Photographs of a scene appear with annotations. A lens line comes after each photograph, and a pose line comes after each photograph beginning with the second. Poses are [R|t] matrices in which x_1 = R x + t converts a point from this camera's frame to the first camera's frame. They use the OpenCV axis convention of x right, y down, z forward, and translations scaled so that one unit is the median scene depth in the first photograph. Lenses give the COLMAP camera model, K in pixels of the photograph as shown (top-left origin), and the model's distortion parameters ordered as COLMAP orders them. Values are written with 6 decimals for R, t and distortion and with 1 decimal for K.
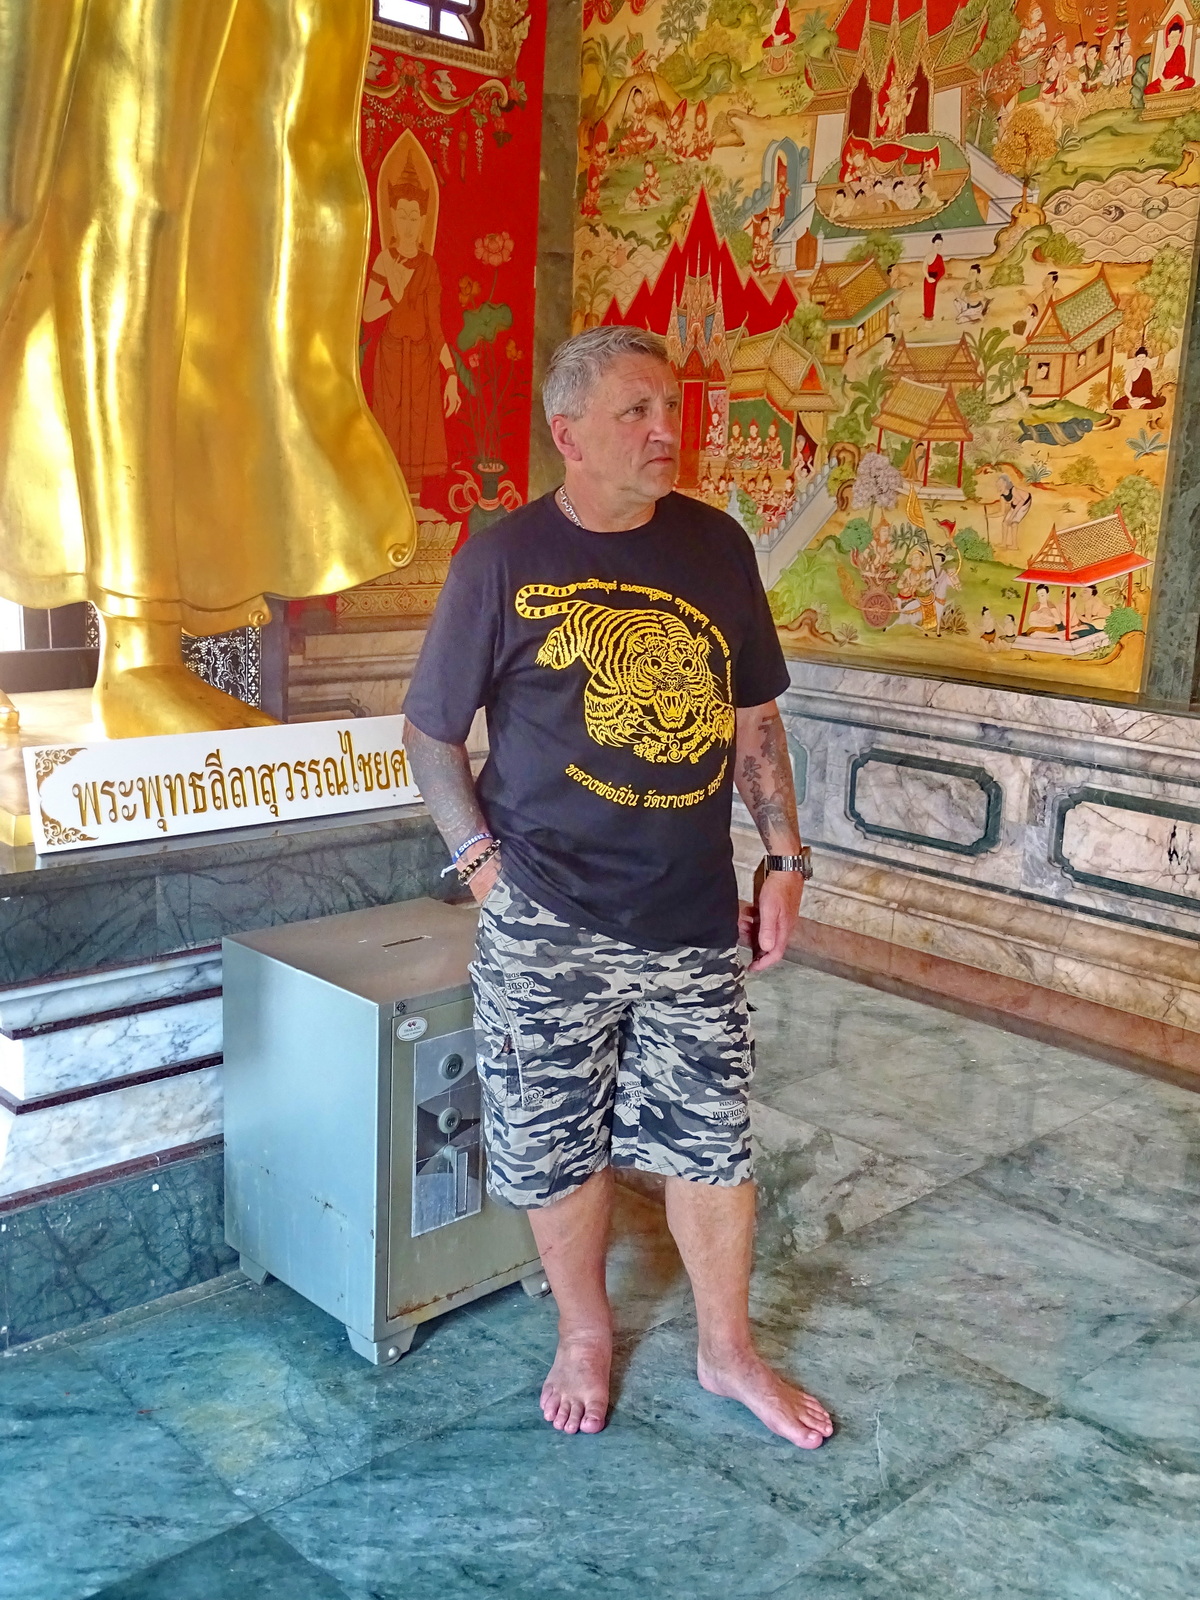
lens RADIAL K [[1615.8, 0, 598.6], [0, 1615.8, 801.0], [0, 0, 1]] dist [0.039145, 0.000000]
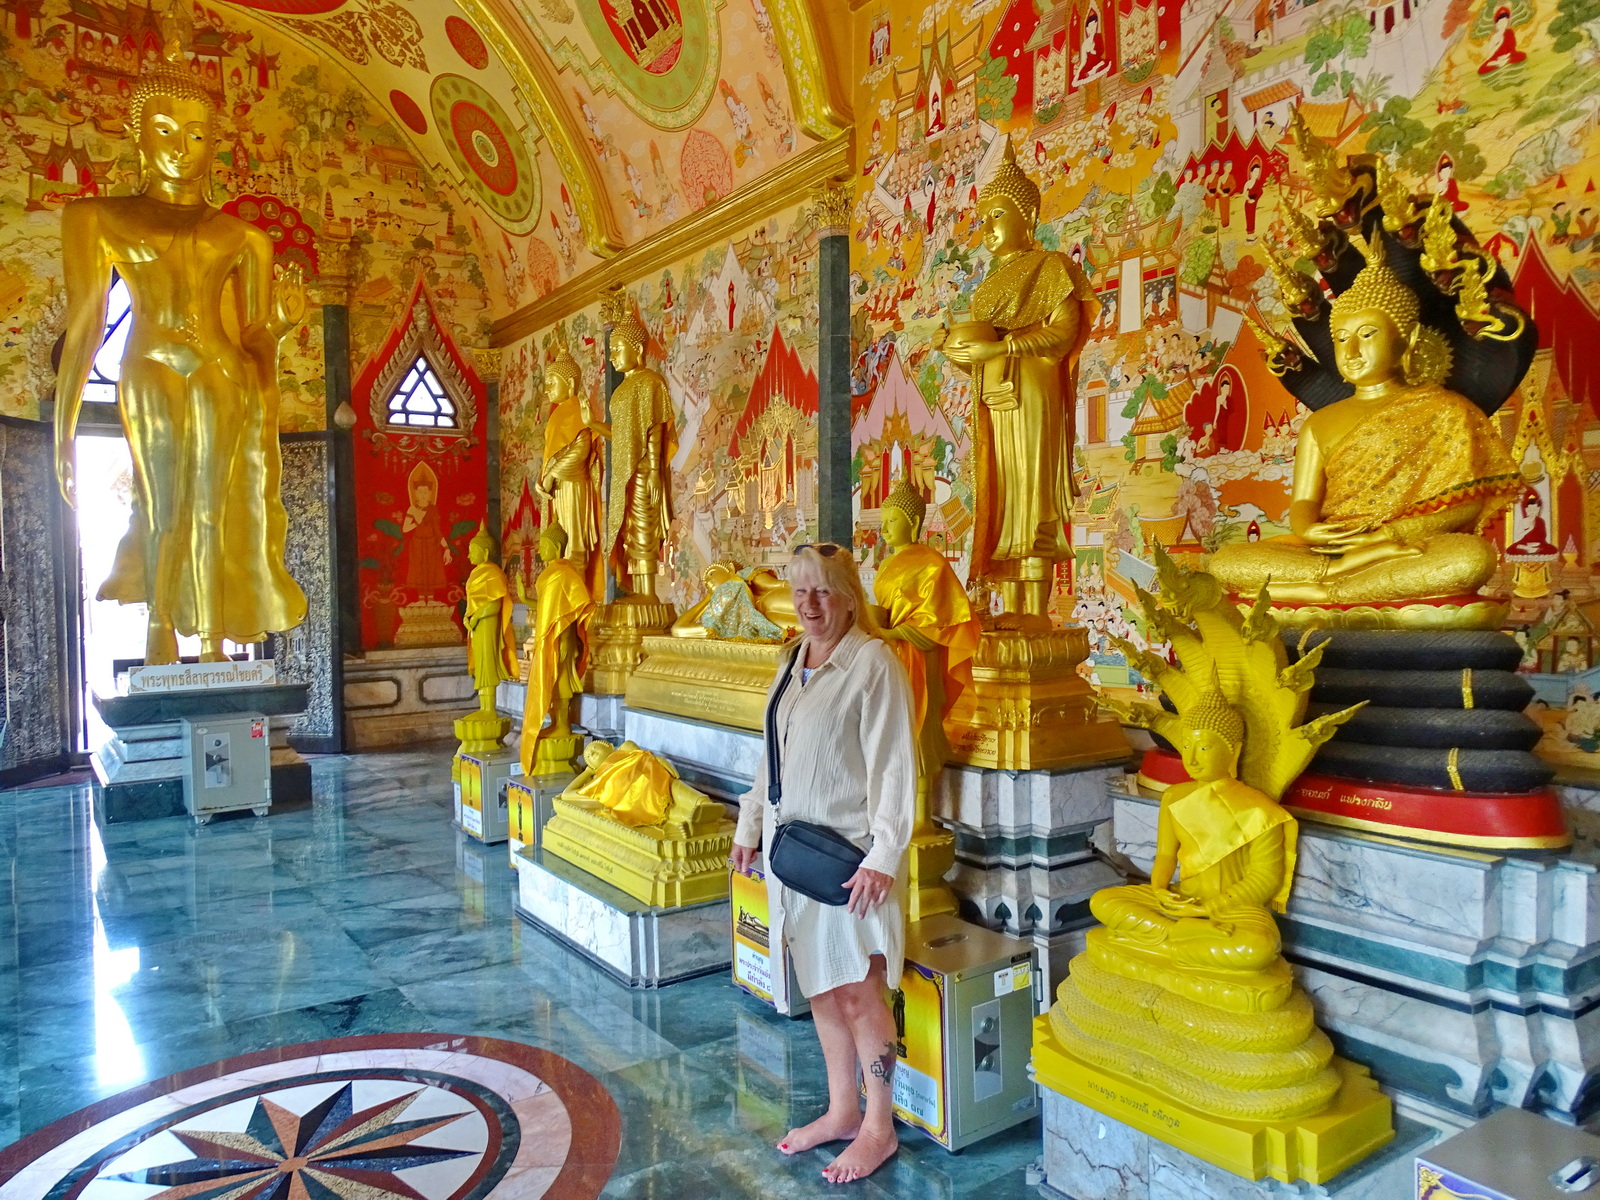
lens RADIAL K [[1133.7, 0, 801.8], [0, 1133.7, 598.9], [0, 0, 1]] dist [0.002485, -0.000283]
pose [[0.986002, -0.055276, -0.157307, 0.758628], [0.026350, 0.983250, -0.180345, 0.153606], [0.164640, 0.173675, 0.970943, -0.639220]]
